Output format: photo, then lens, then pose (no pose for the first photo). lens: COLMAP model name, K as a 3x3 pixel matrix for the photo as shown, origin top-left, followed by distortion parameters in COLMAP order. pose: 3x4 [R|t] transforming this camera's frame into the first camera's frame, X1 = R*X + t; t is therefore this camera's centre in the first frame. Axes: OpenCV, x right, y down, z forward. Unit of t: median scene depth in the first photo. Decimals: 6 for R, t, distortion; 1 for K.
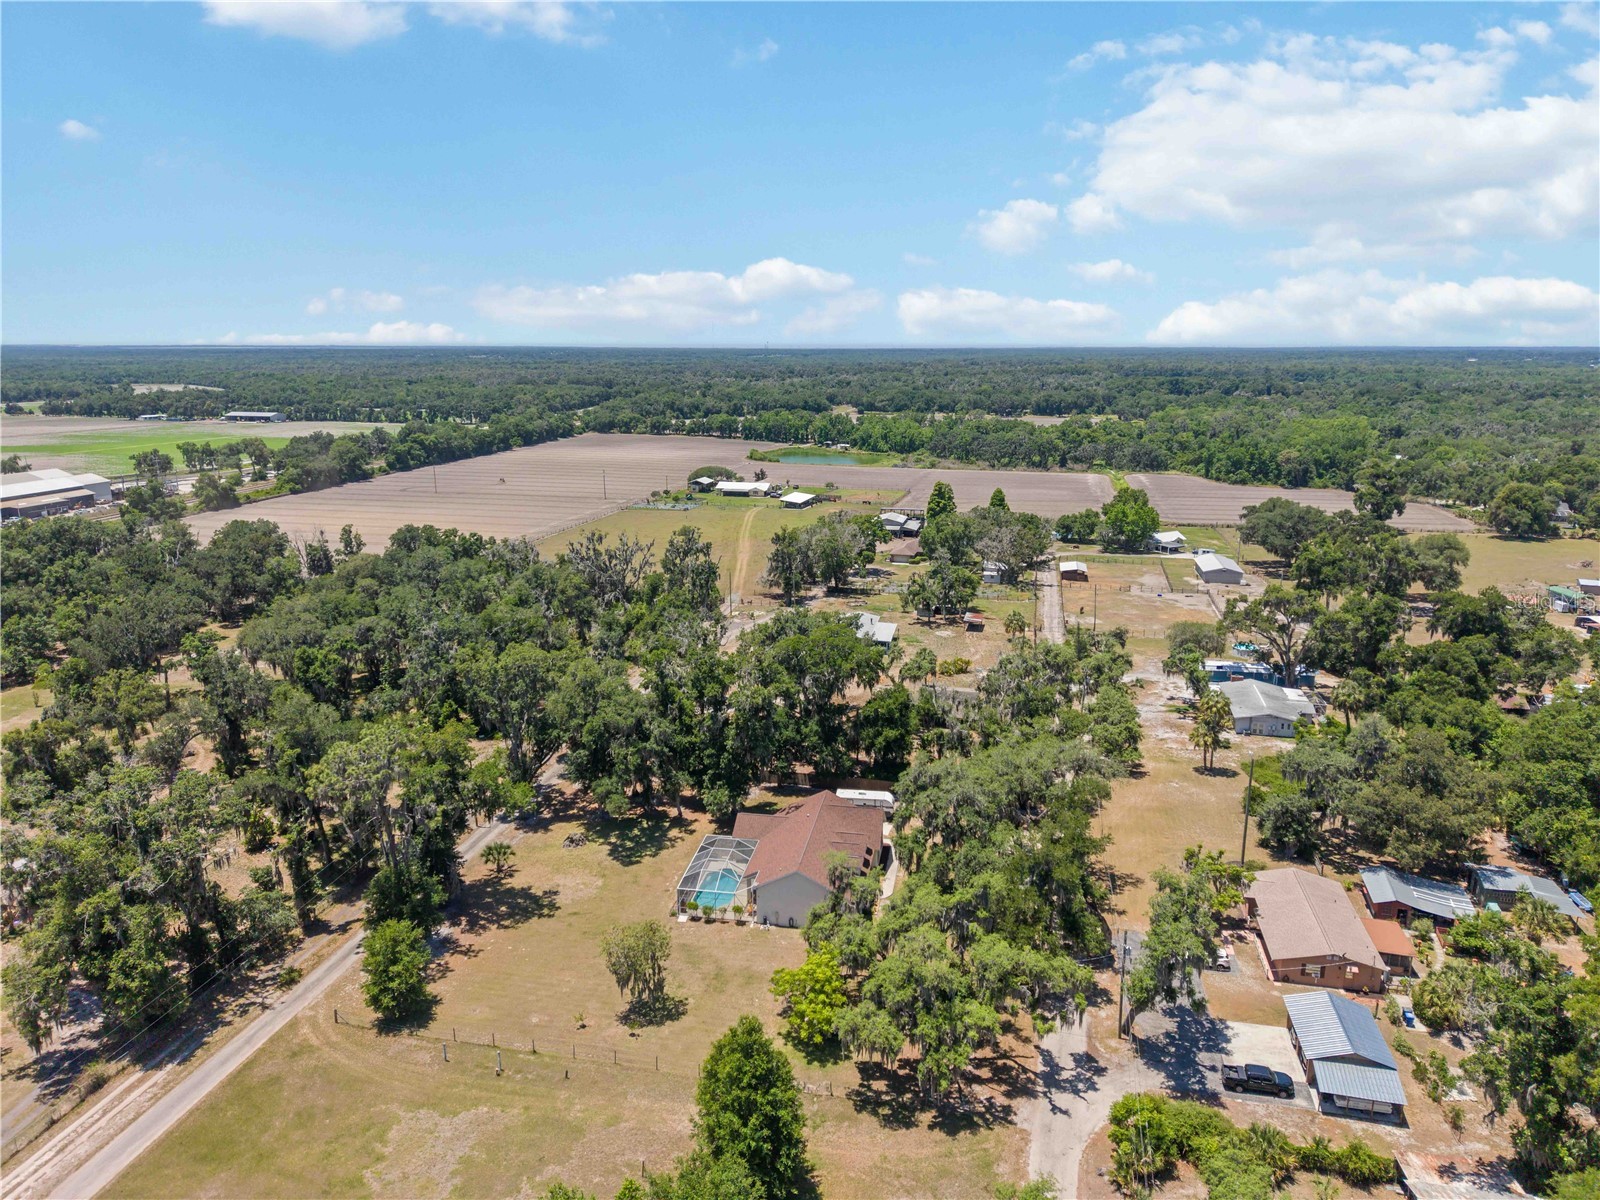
lens RADIAL K [[1071.3, 0, 809.5], [0, 1071.3, 540.2], [0, 0, 1]] dist [0.040370, -0.046098]
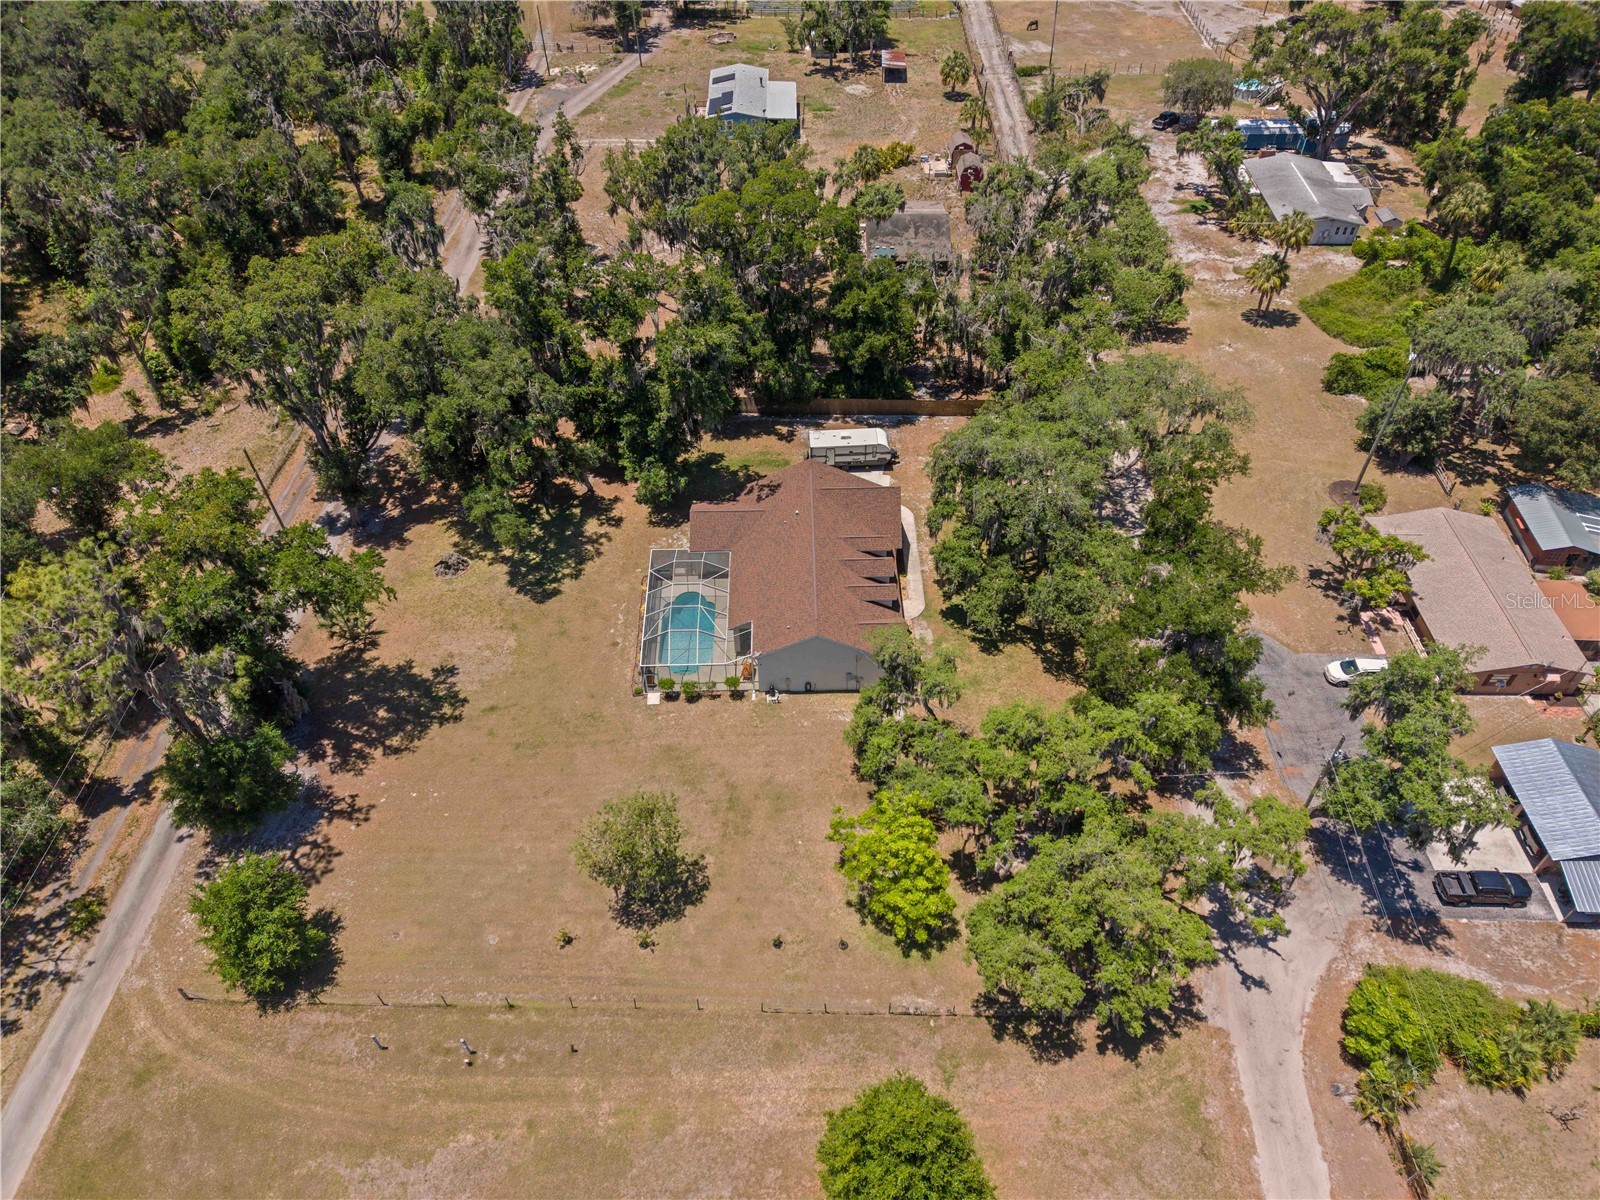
lens RADIAL K [[1071.3, 0, 807.2], [0, 1071.3, 593.4], [0, 0, 1]] dist [0.040370, -0.046098]
pose [[0.982224, -0.136021, 0.129363, -0.100518], [0.039208, 0.822612, 0.567250, -0.099481], [-0.183573, -0.552095, 0.813322, 0.451281]]
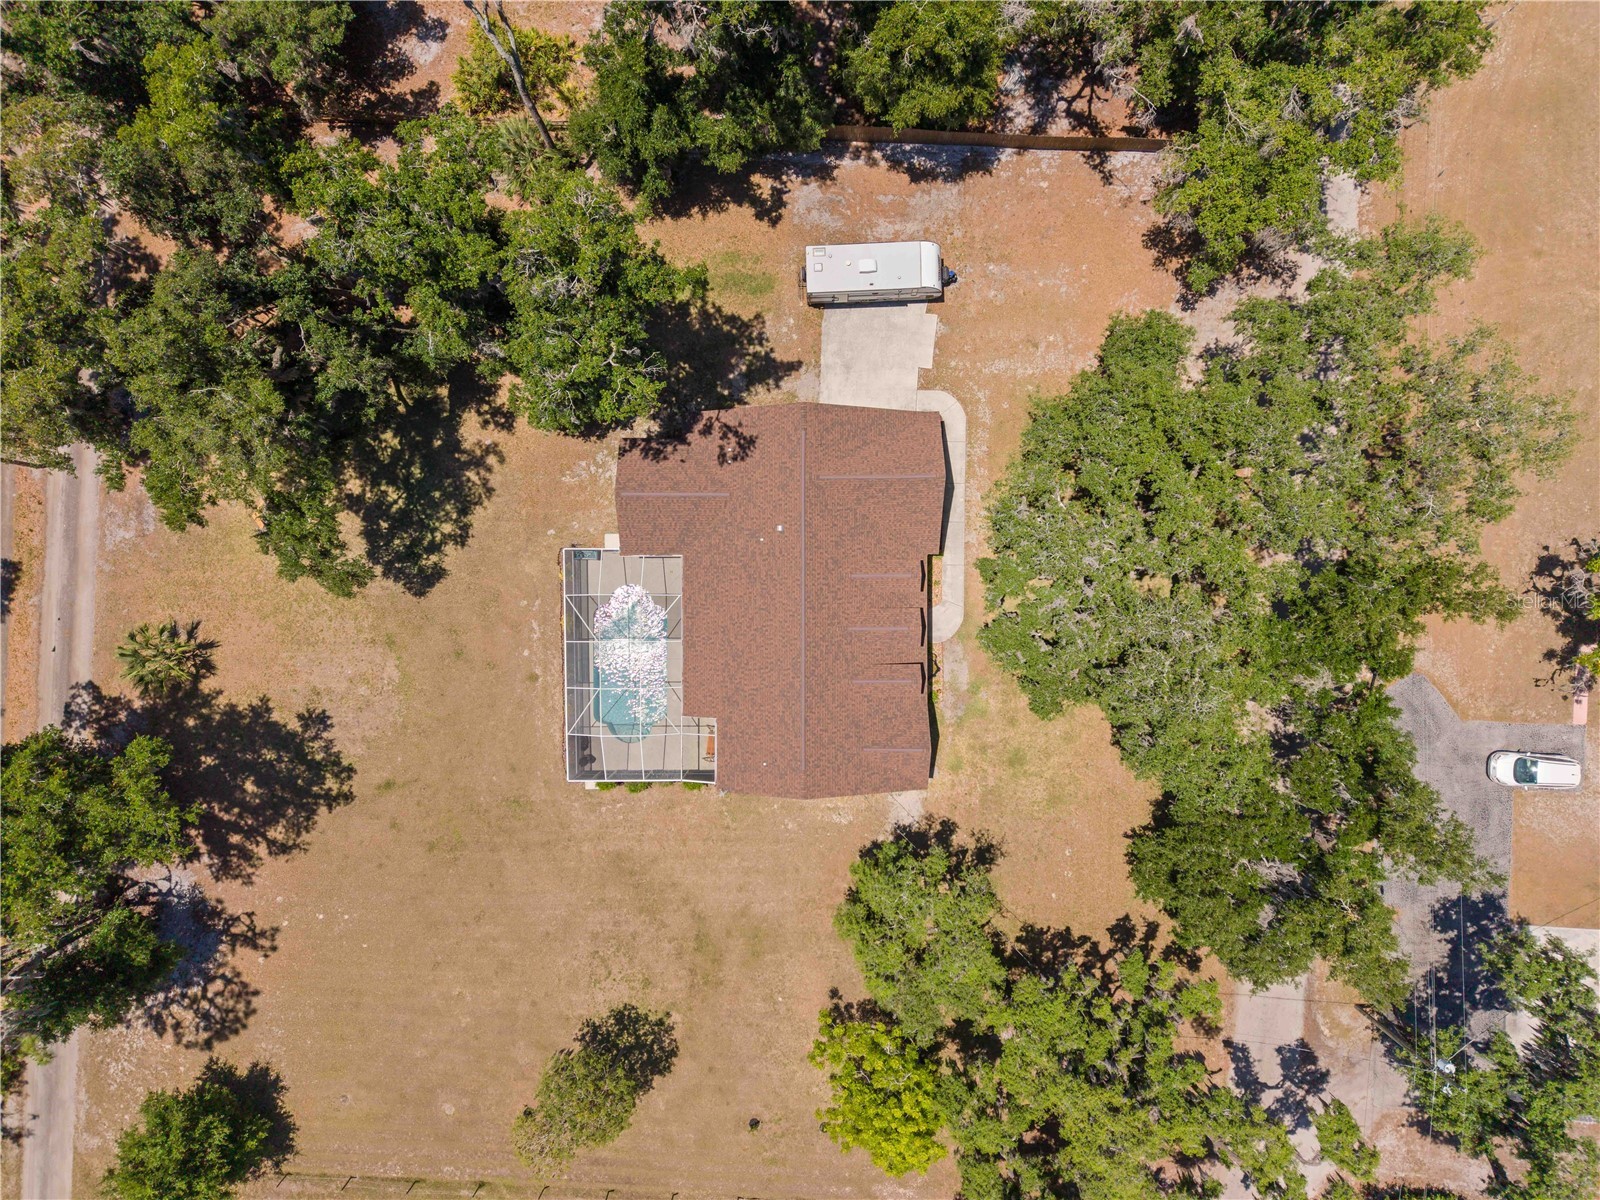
lens RADIAL K [[1071.3, 0, 797.9], [0, 1071.3, 598.1], [0, 0, 1]] dist [0.040370, -0.046098]
pose [[0.985549, -0.167376, -0.026044, 0.013786], [0.054179, 0.165806, 0.984669, -0.192109], [-0.160491, -0.971851, 0.172478, 0.983498]]
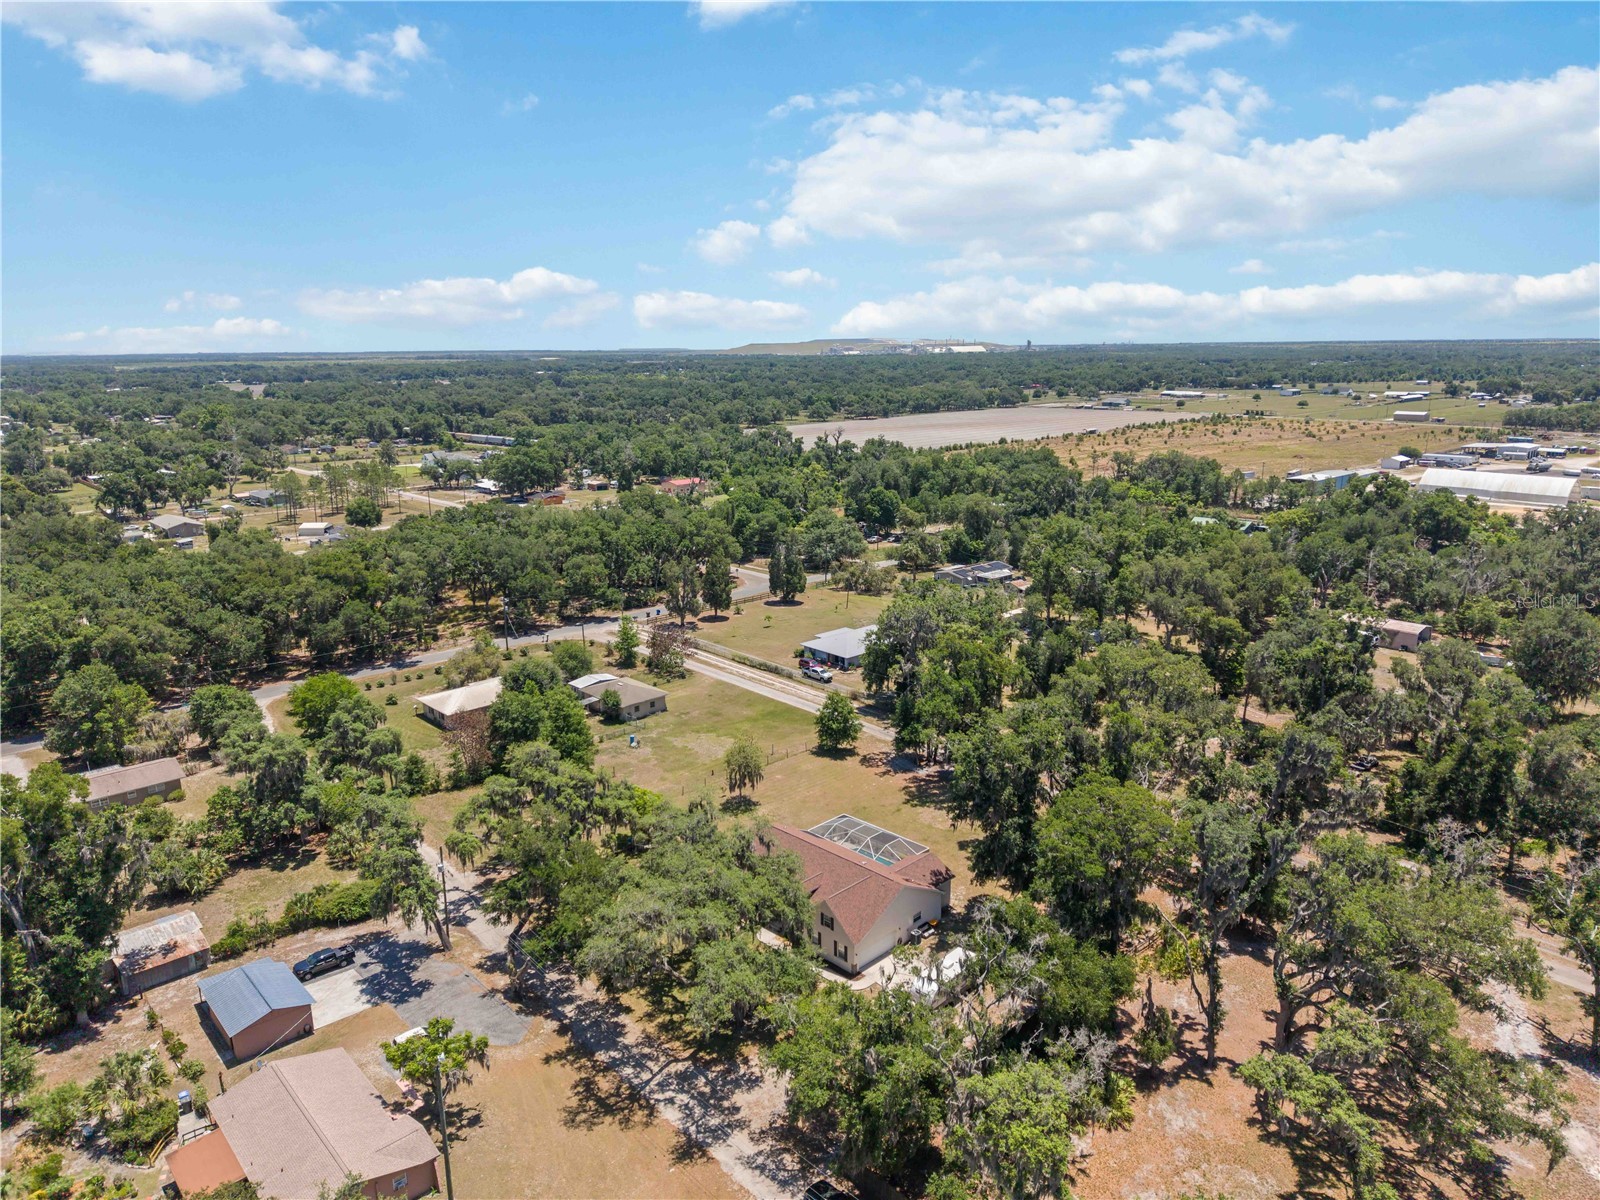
lens RADIAL K [[1071.3, 0, 809.1], [0, 1071.3, 609.6], [0, 0, 1]] dist [0.040370, -0.046098]
pose [[-0.574760, 0.200111, -0.793478, 0.752560], [-0.132525, 0.934078, 0.331565, -0.246904], [0.807520, 0.295725, -0.510351, 1.490016]]
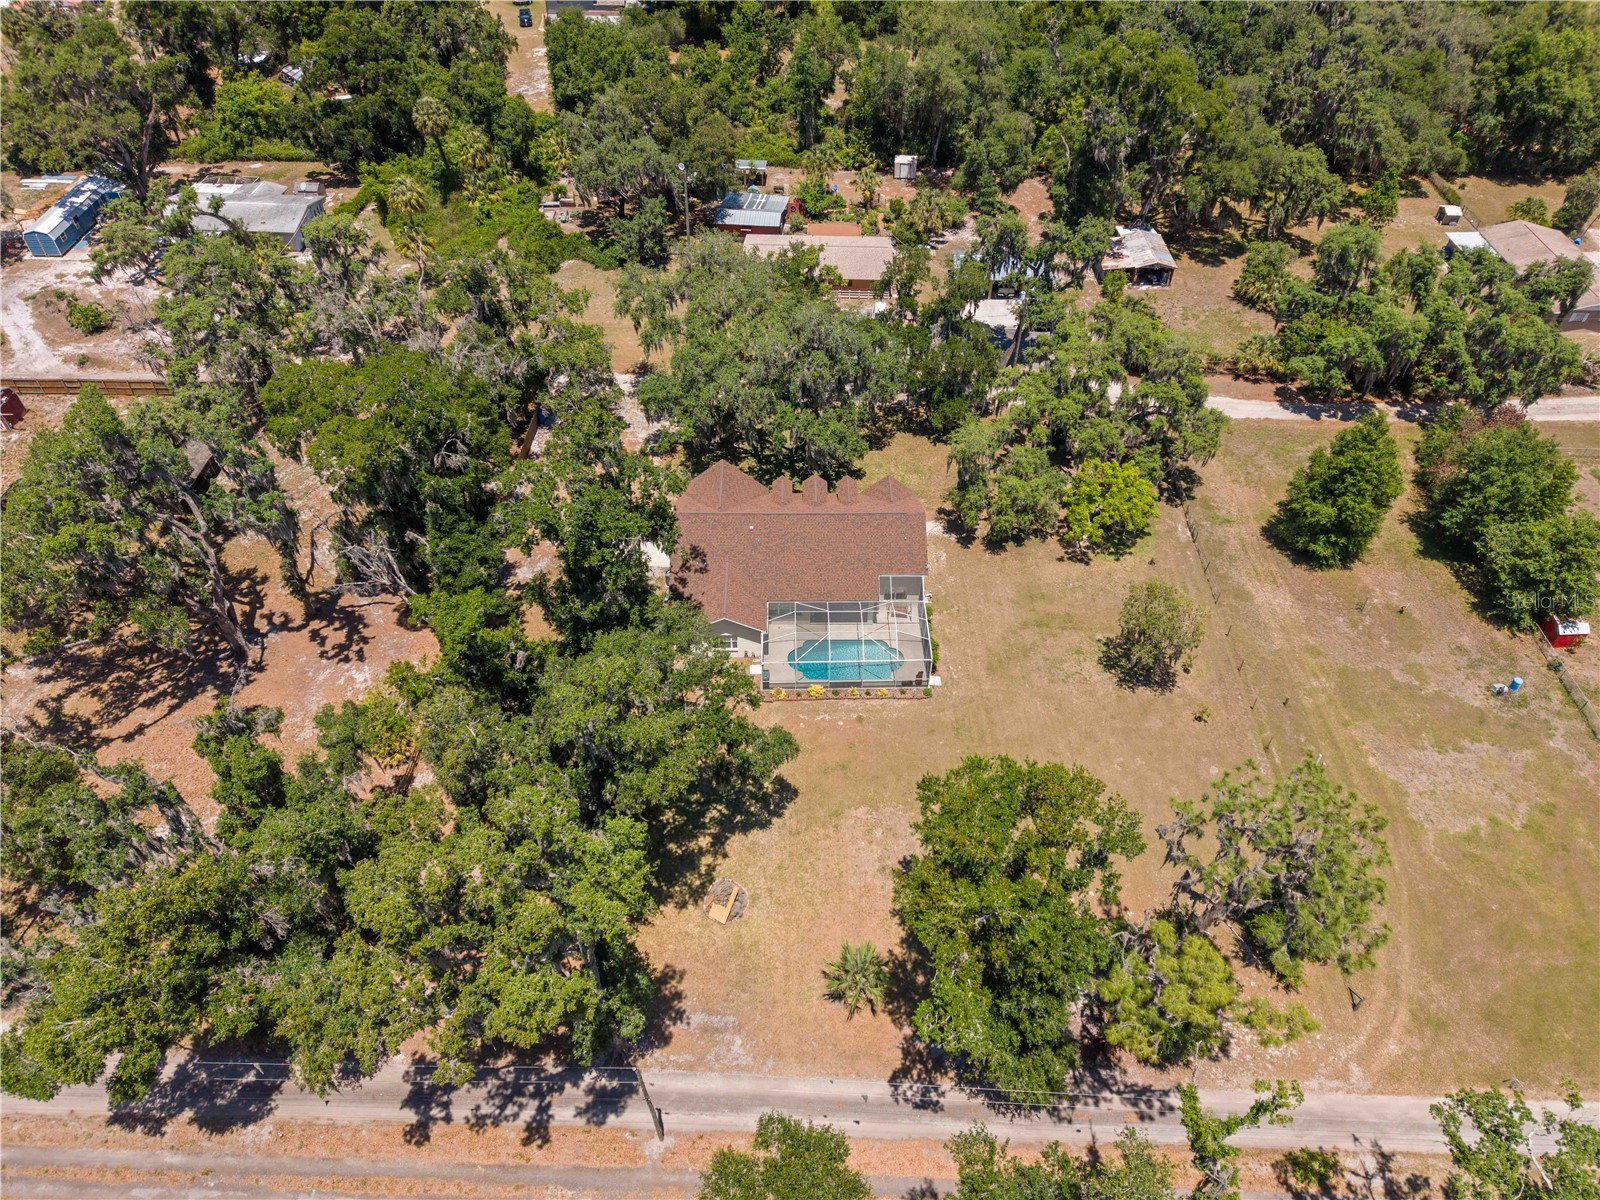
lens RADIAL K [[1071.3, 0, 798.3], [0, 1071.3, 581.6], [0, 0, 1]] dist [0.040370, -0.046098]
pose [[-0.176005, -0.685279, 0.706693, -0.566768], [0.161170, 0.688152, 0.707440, -0.219175], [-0.971106, 0.238411, -0.010672, 1.085898]]
